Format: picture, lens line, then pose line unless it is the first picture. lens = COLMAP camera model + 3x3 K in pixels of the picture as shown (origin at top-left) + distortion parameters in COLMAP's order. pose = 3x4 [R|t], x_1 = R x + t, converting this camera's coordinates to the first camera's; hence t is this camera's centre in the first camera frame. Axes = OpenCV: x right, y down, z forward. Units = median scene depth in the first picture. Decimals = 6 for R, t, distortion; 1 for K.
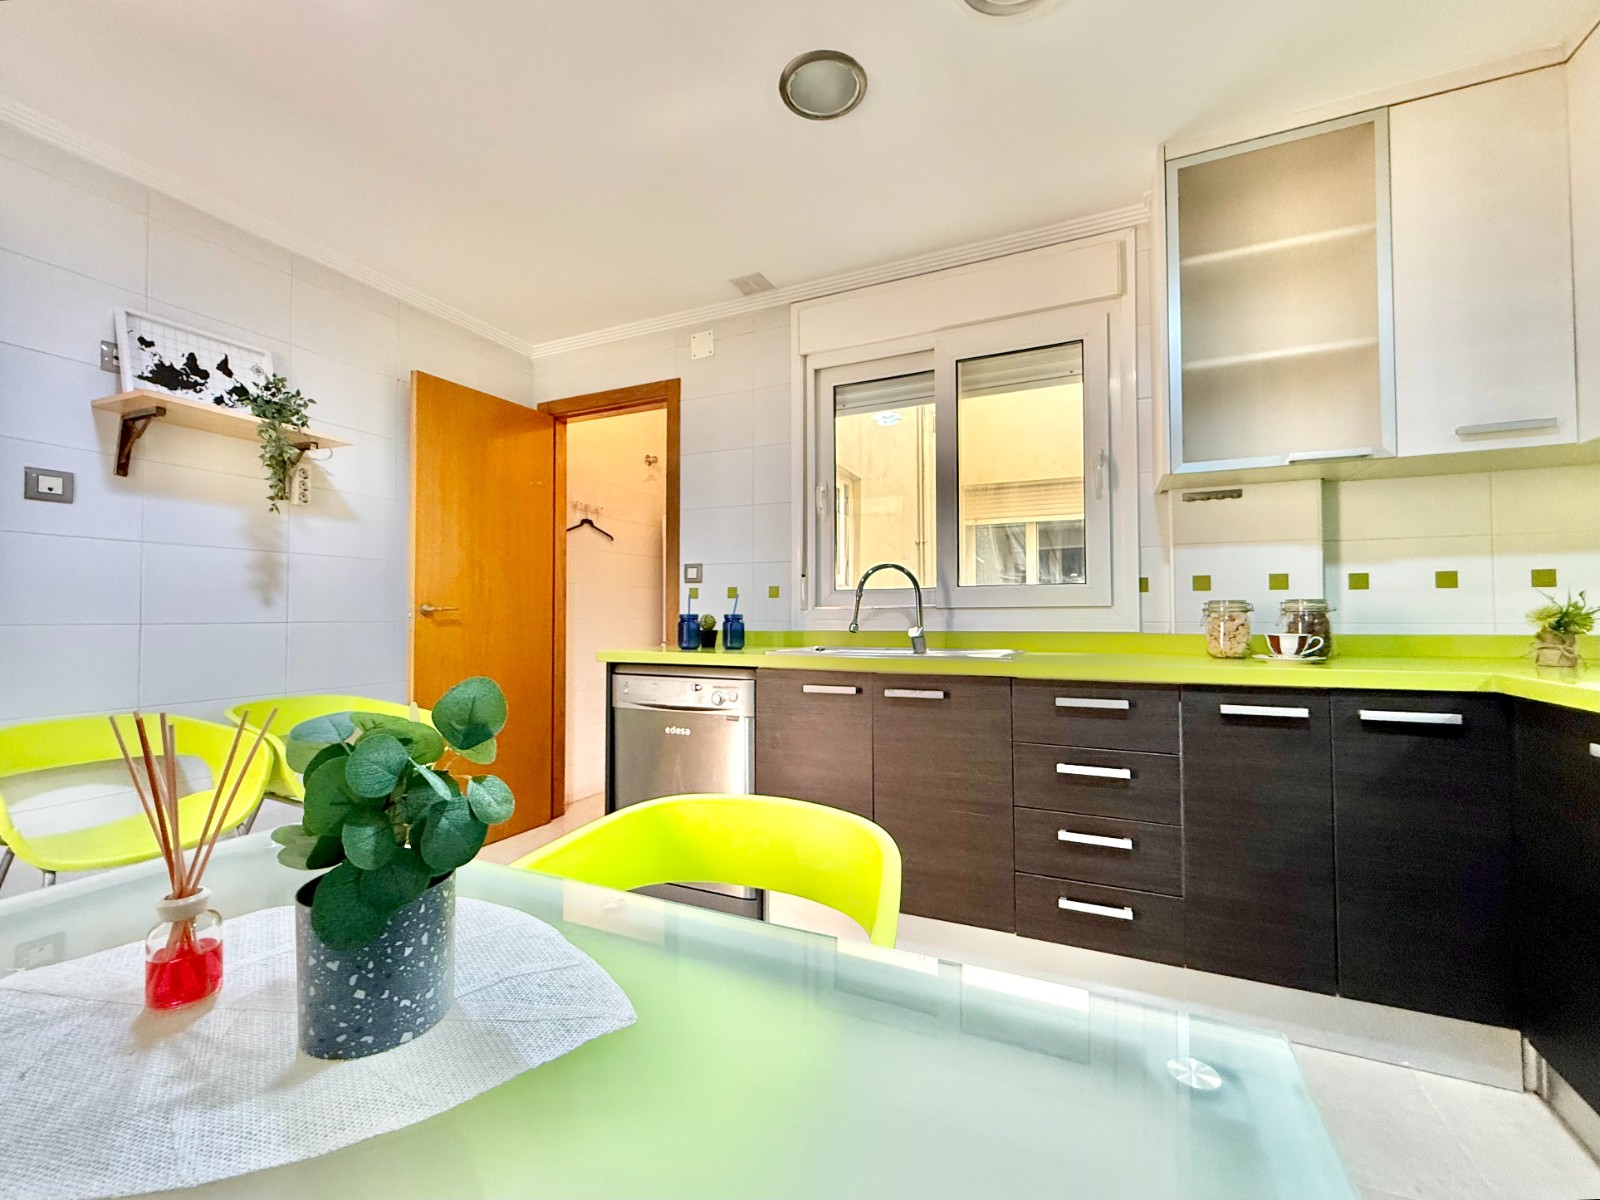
lens RADIAL K [[659.1, 0, 800.0], [0, 659.1, 600.0], [0, 0, 1]] dist [-0.001945, -0.000304]
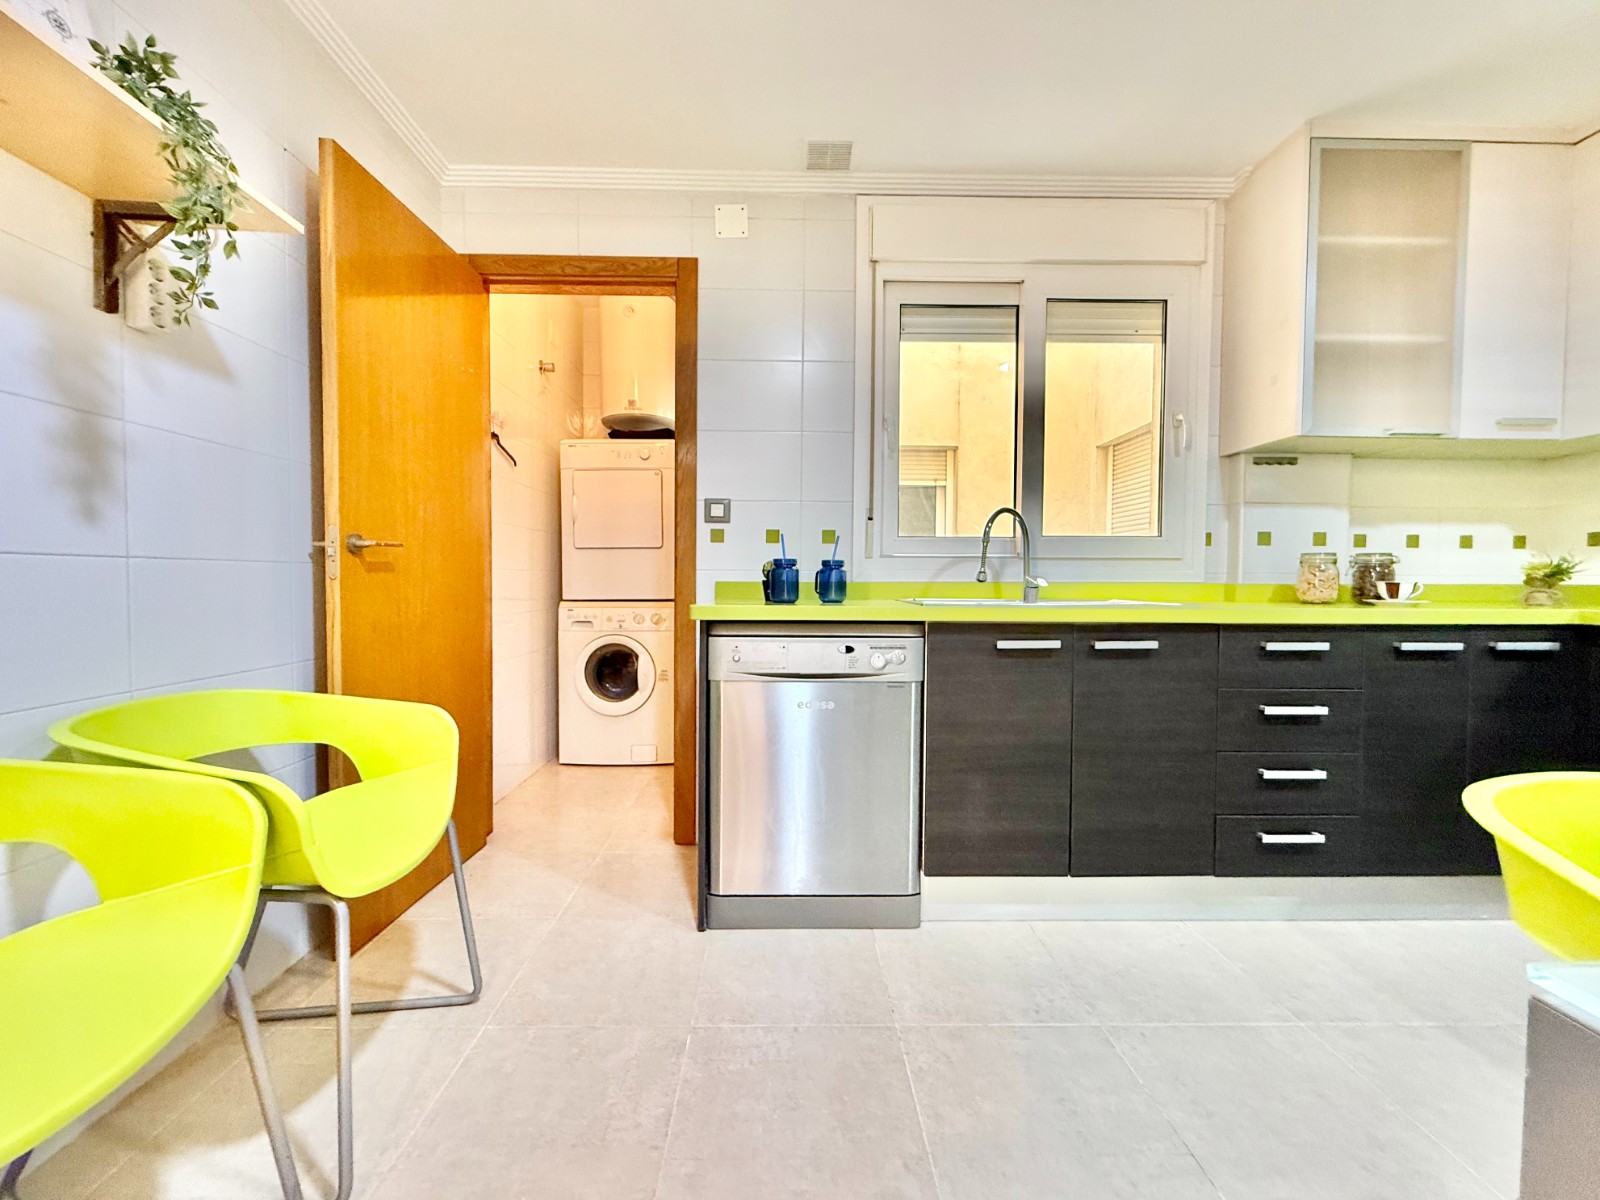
lens RADIAL K [[641.2, 0, 792.2], [0, 641.2, 598.3], [0, 0, 1]] dist [-0.001343, -0.000026]
pose [[0.901066, -0.005052, 0.433652, -0.549366], [-0.018116, 0.998621, 0.049275, 0.034171], [-0.433303, -0.052256, 0.899732, 0.332420]]
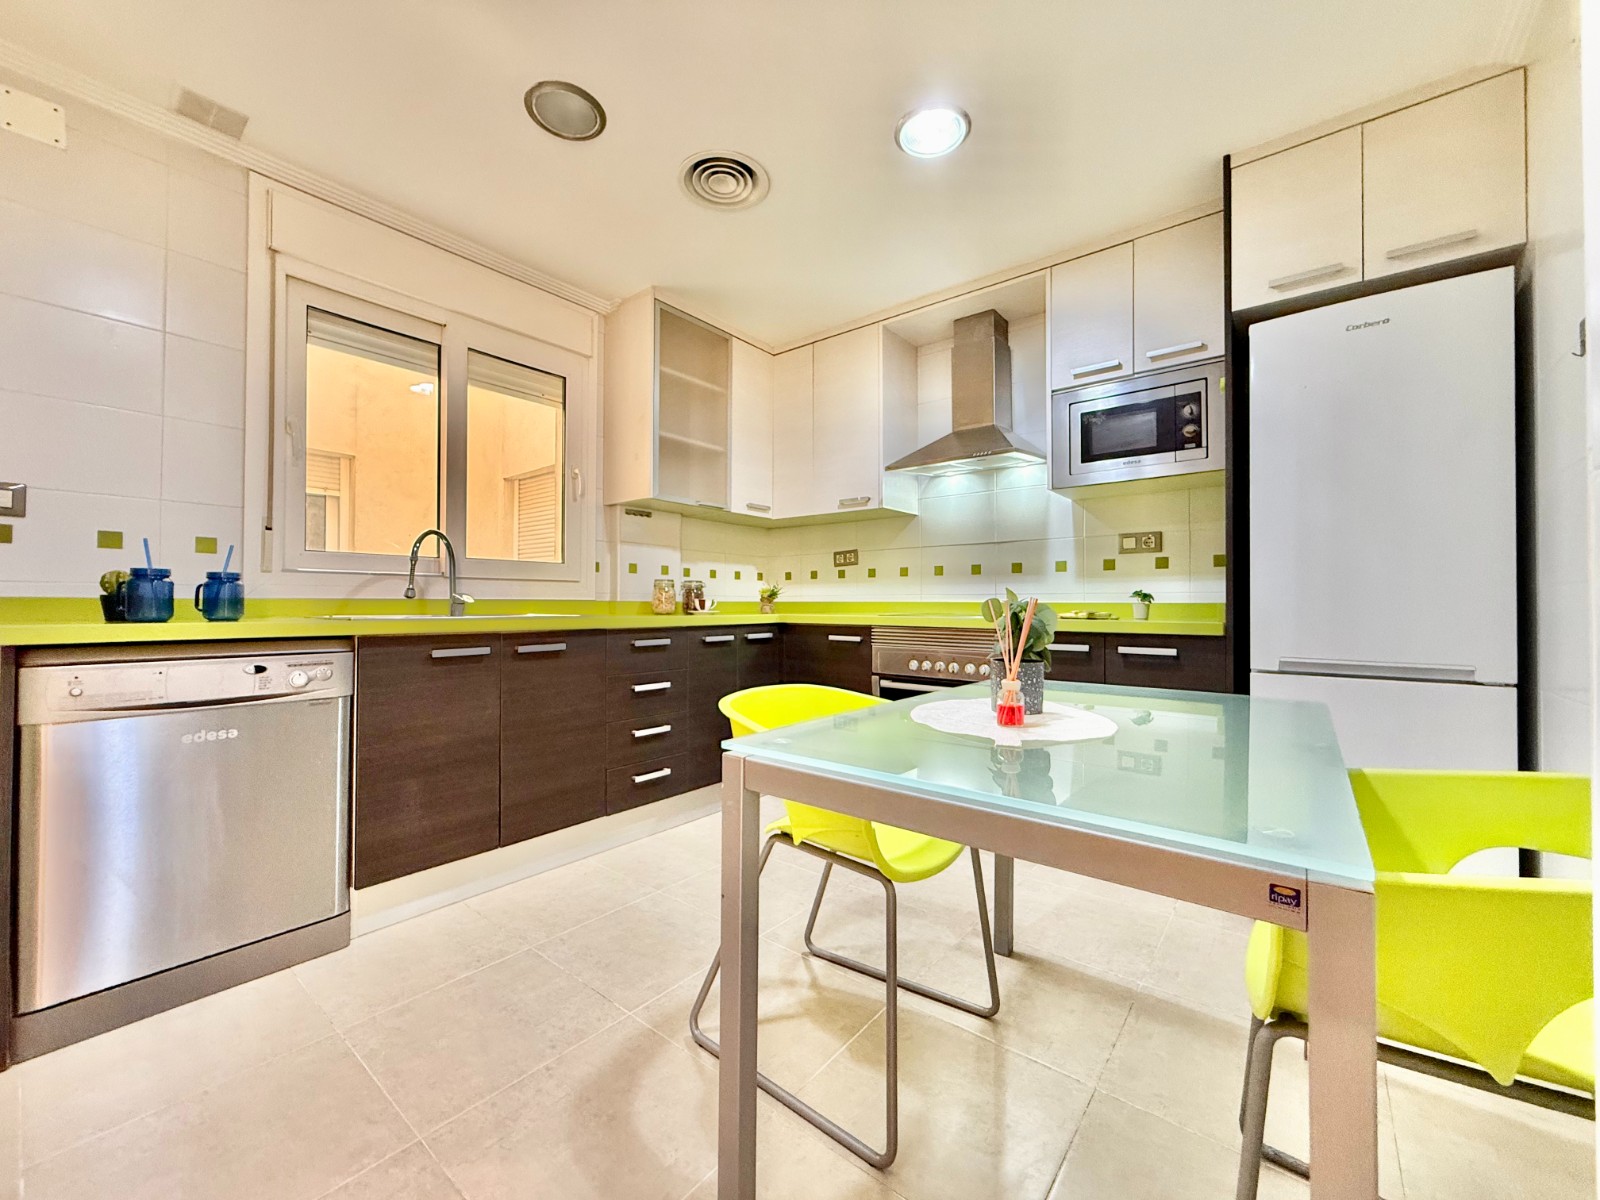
lens RADIAL K [[636.1, 0, 792.7], [0, 636.1, 598.9], [0, 0, 1]] dist [-0.000859, -0.000378]
pose [[0.243640, 0.013695, 0.969769, -0.694396], [-0.024491, 0.999668, -0.007964, 0.045334], [-0.969556, -0.021810, 0.243895, 0.249111]]
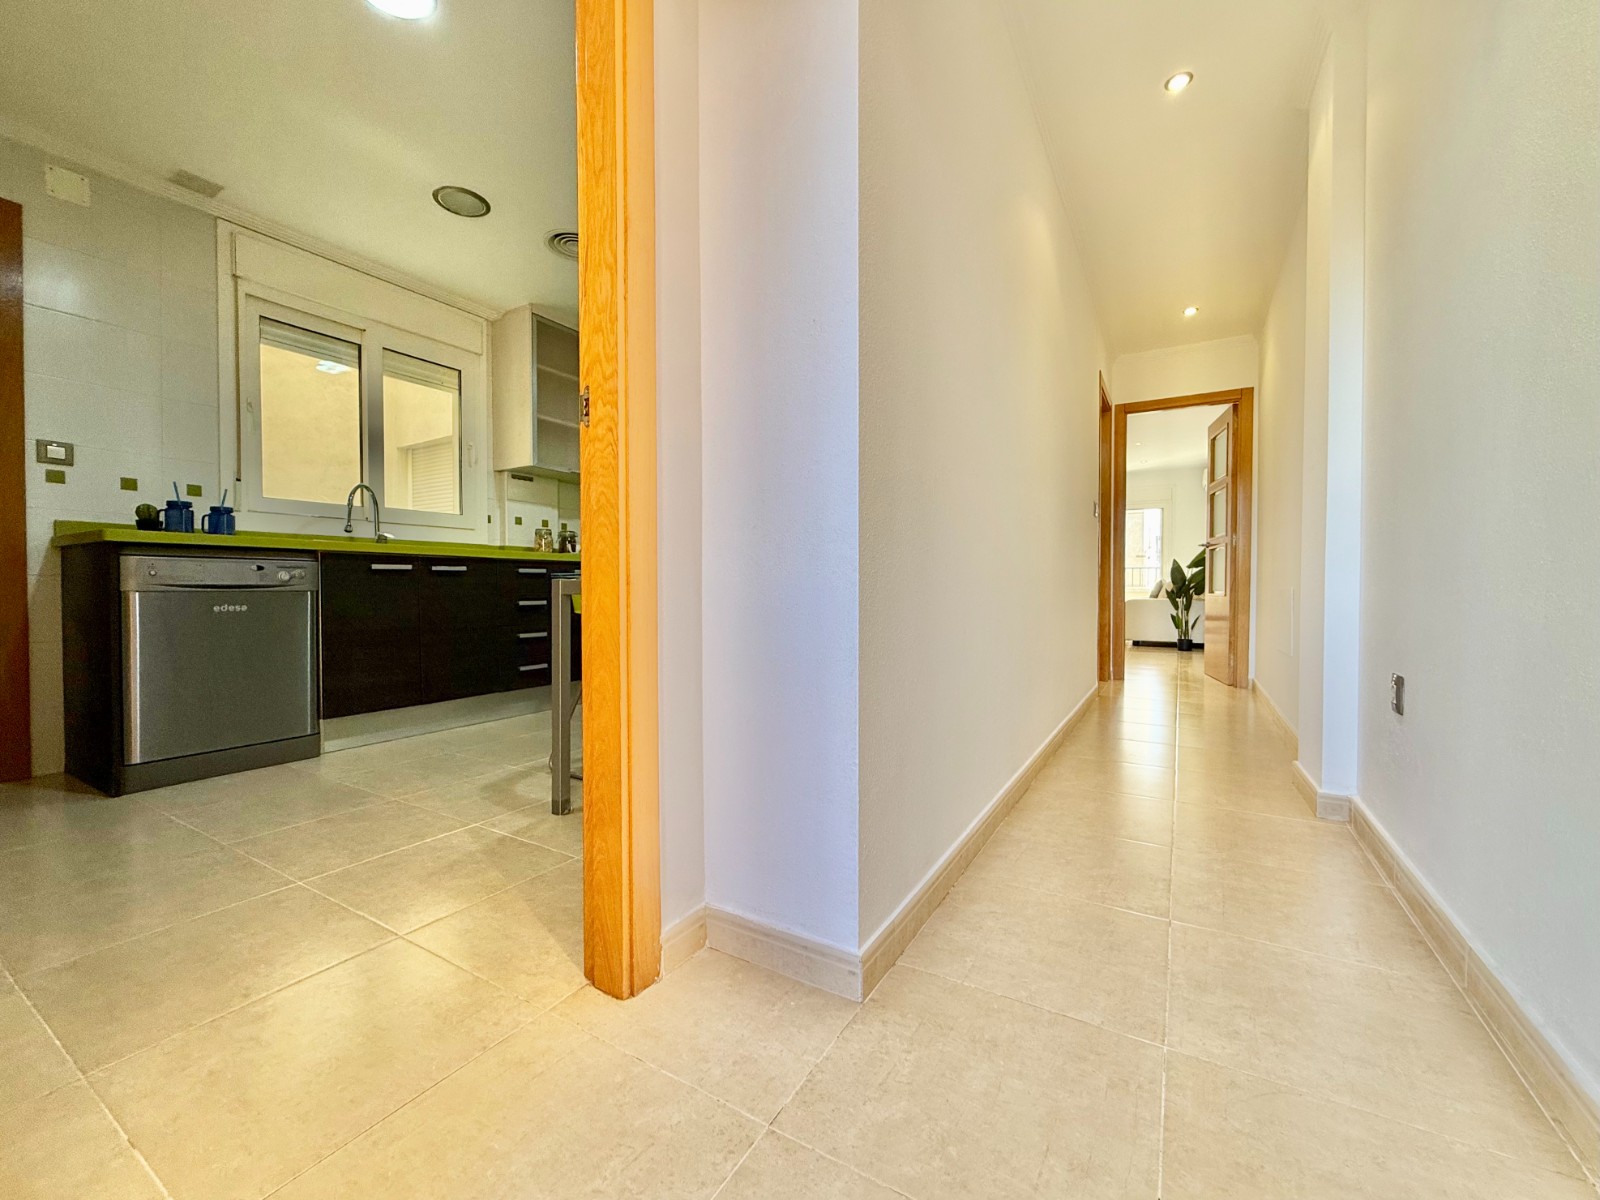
lens RADIAL K [[646.5, 0, 788.8], [0, 646.5, 598.0], [0, 0, 1]] dist [0.000680, -0.000137]
pose [[0.110968, -0.013711, 0.993729, -1.154694], [-0.019697, 0.999678, 0.015992, 0.148222], [-0.993629, -0.021348, 0.110663, -0.031404]]
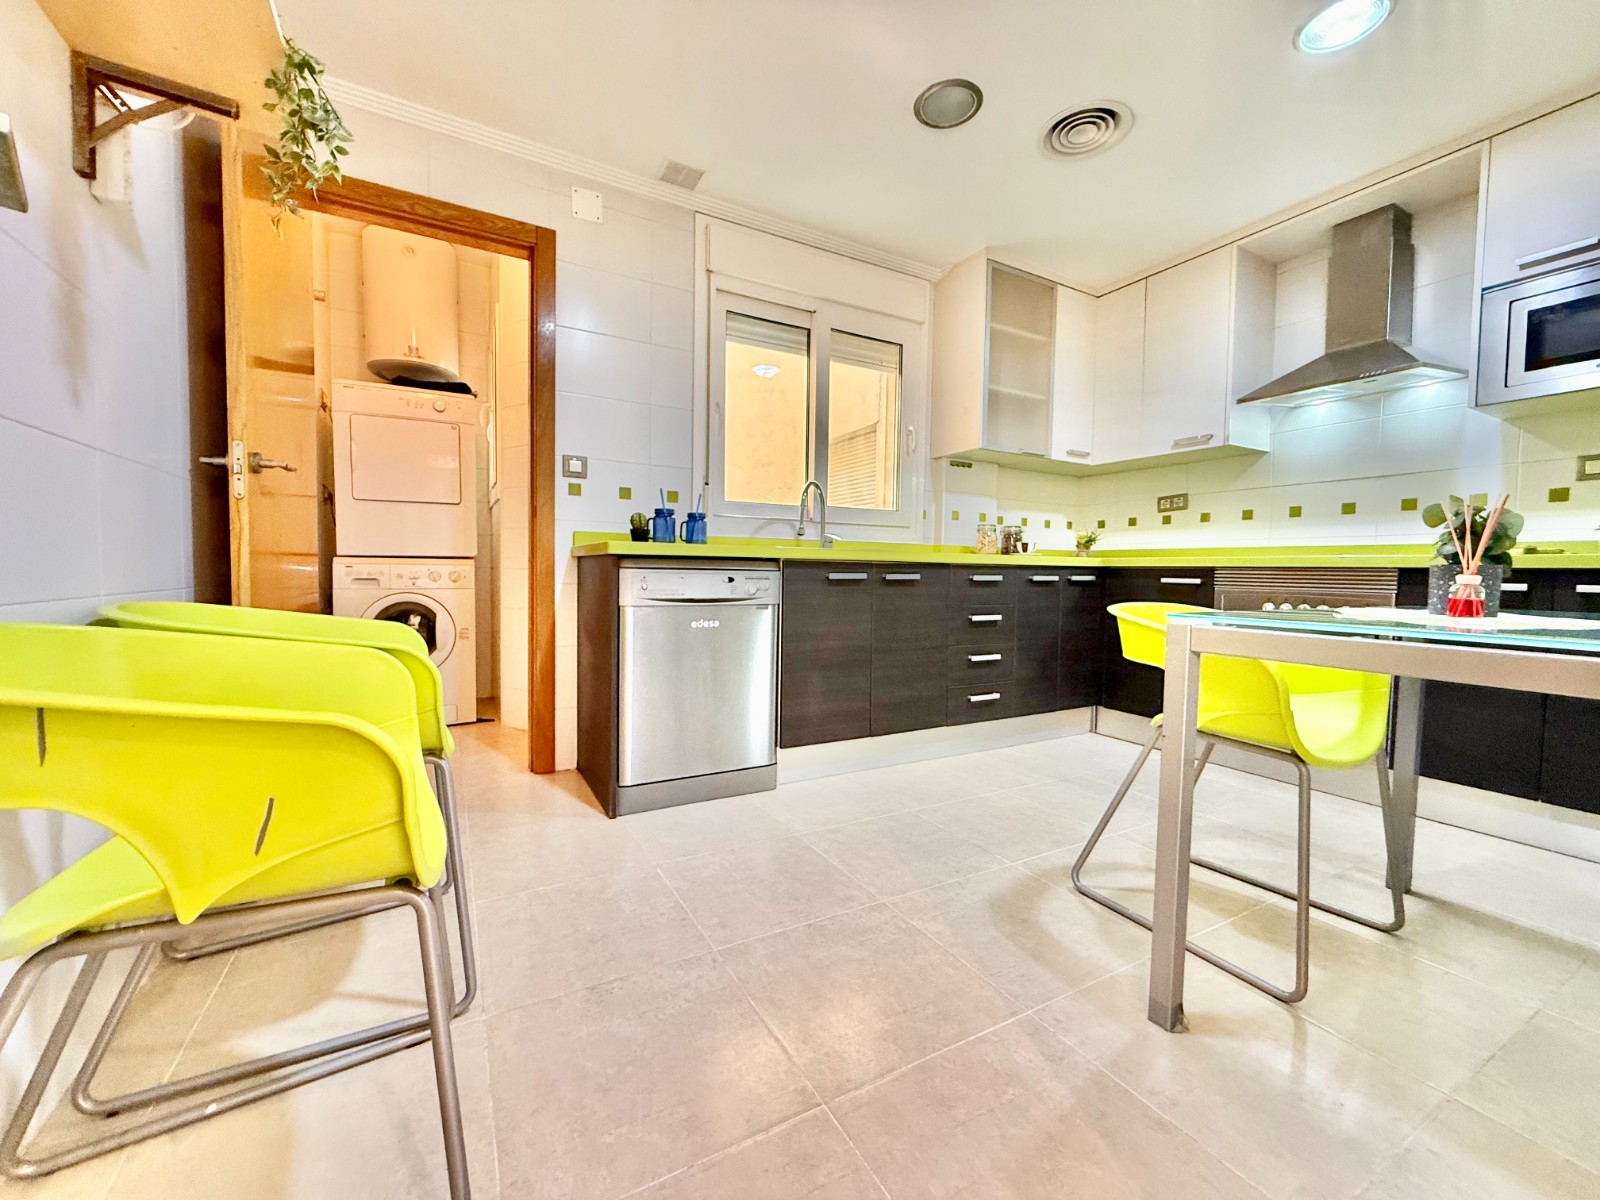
lens RADIAL K [[636.1, 0, 792.7], [0, 636.1, 598.9], [0, 0, 1]] dist [-0.000859, -0.000378]
pose [[0.592001, -0.023688, 0.805589, -0.890857], [-0.033583, 0.997975, 0.054024, 0.105494], [-0.805237, -0.059036, 0.590007, 0.332448]]
